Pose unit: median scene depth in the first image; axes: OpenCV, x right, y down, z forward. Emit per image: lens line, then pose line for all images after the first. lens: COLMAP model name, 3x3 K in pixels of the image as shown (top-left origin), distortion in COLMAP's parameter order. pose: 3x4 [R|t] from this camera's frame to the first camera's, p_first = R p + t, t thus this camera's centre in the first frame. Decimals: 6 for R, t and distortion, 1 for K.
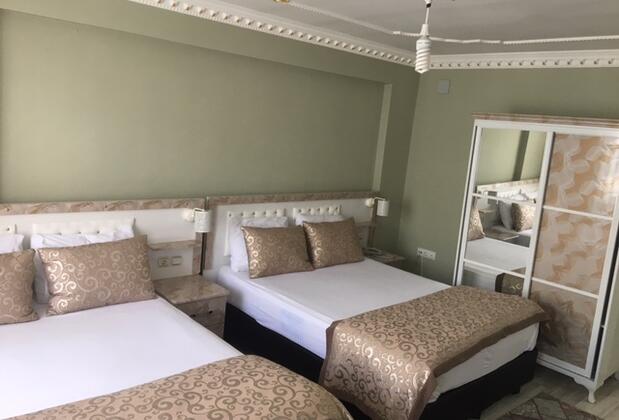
lens RADIAL K [[515.6, 0, 309.5], [0, 515.6, 210.0], [0, 0, 1]] dist [0.006099, 0.000341]
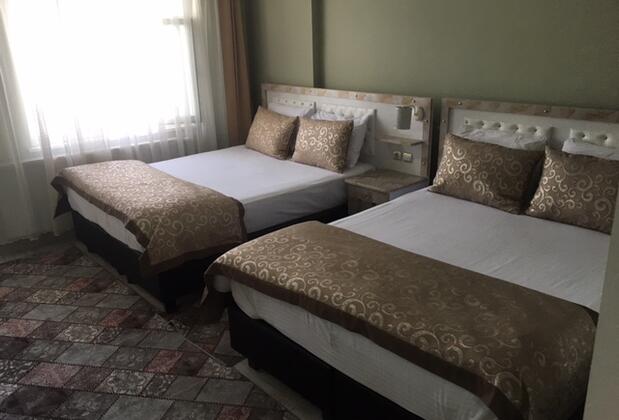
lens RADIAL K [[515.6, 0, 309.5], [0, 515.6, 210.0], [0, 0, 1]] dist [0.006099, 0.000341]
pose [[-0.009056, 0.255446, -0.966781, 0.714671], [-0.118412, 0.959744, 0.254696, -0.036654], [0.992923, 0.116785, 0.021556, 0.706989]]
